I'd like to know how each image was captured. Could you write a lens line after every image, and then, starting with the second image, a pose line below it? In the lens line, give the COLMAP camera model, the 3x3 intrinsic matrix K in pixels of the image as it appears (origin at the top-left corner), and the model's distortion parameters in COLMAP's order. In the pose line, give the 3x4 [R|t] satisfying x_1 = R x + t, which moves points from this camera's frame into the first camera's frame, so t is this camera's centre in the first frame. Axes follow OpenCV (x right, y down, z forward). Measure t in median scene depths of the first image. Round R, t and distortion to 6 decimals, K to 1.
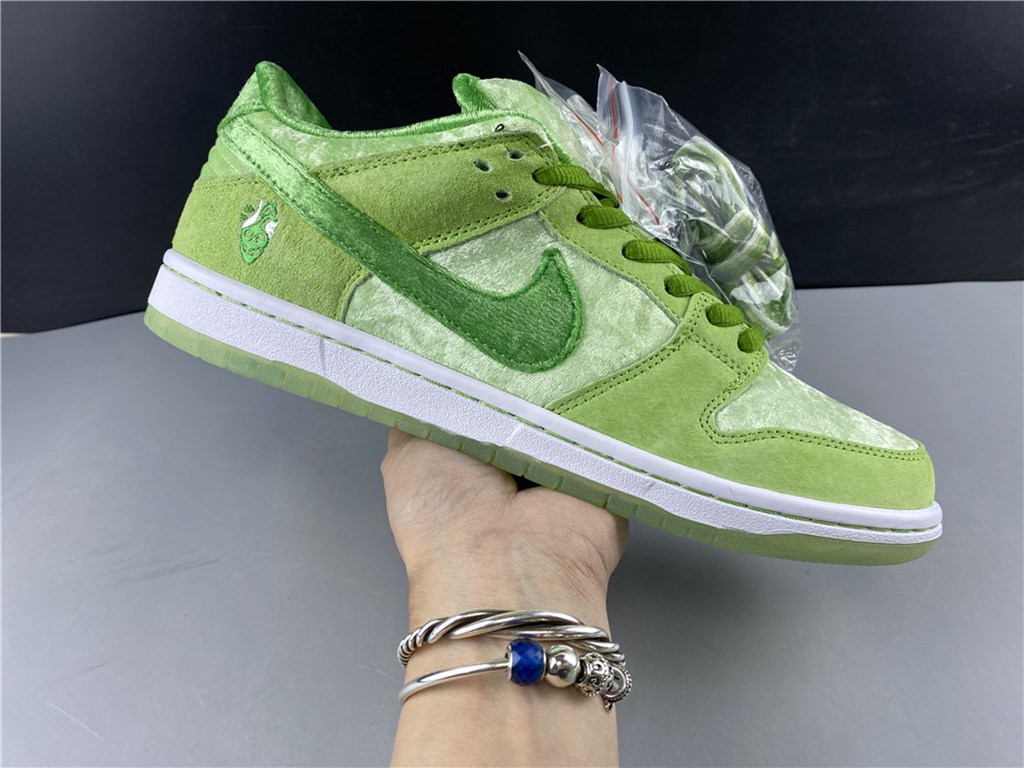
lens RADIAL K [[700.6, 0, 510.1], [0, 700.6, 400.6], [0, 0, 1]] dist [0.001330, -0.000843]
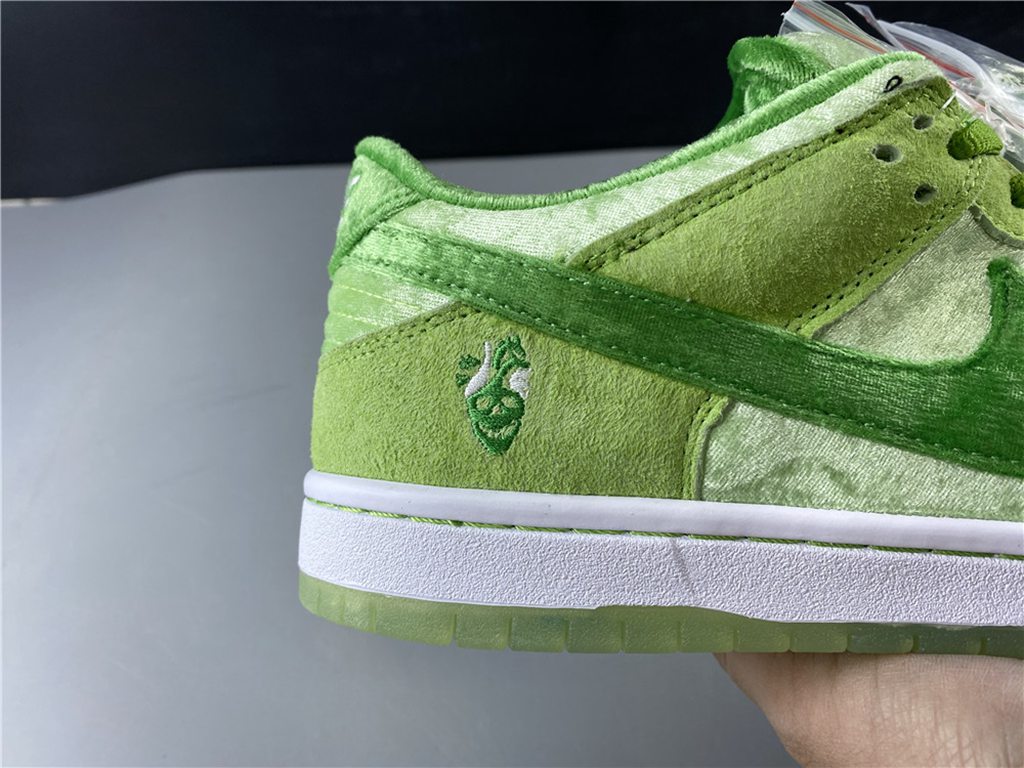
lens RADIAL K [[694.5, 0, 512.0], [0, 694.5, 384.0], [0, 0, 1]] dist [0.063415, -0.152763]
pose [[0.944493, -0.322030, 0.065032, -0.389759], [0.327763, 0.937165, -0.119556, -0.182330], [-0.022445, 0.134235, 0.990695, 0.453325]]
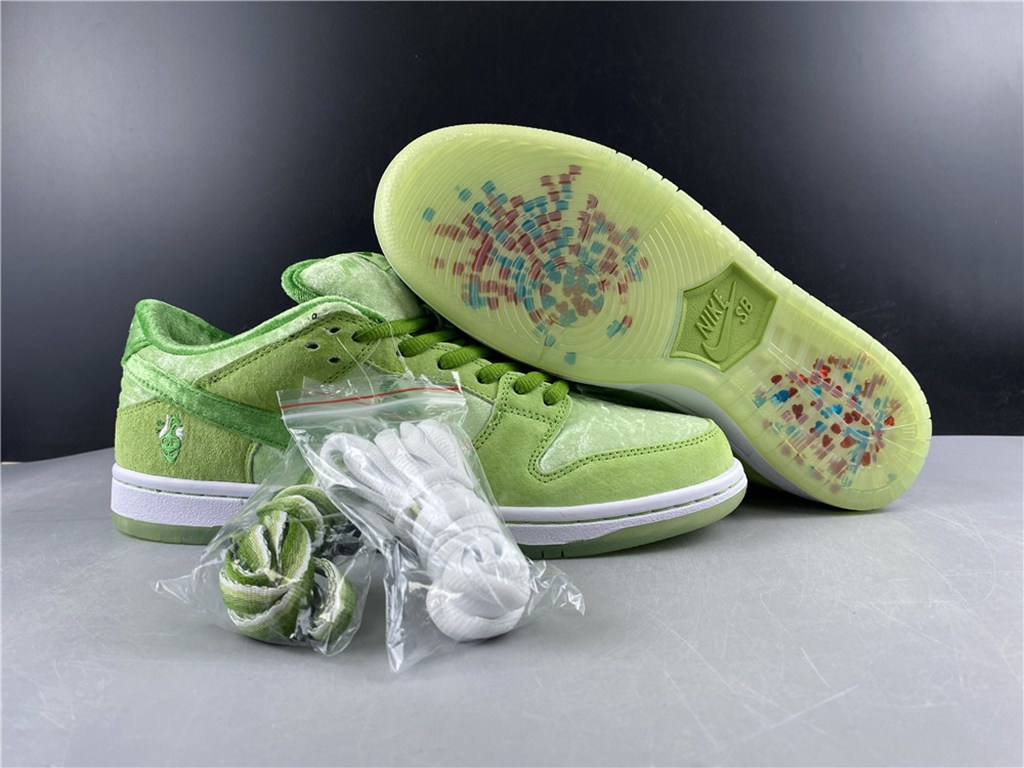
lens RADIAL K [[694.5, 0, 512.0], [0, 694.5, 384.0], [0, 0, 1]] dist [0.063415, -0.152763]
pose [[0.948164, -0.317509, 0.013174, 0.268879], [0.317779, 0.947152, -0.043814, -0.076768], [0.001434, 0.045729, 0.998953, -0.324755]]
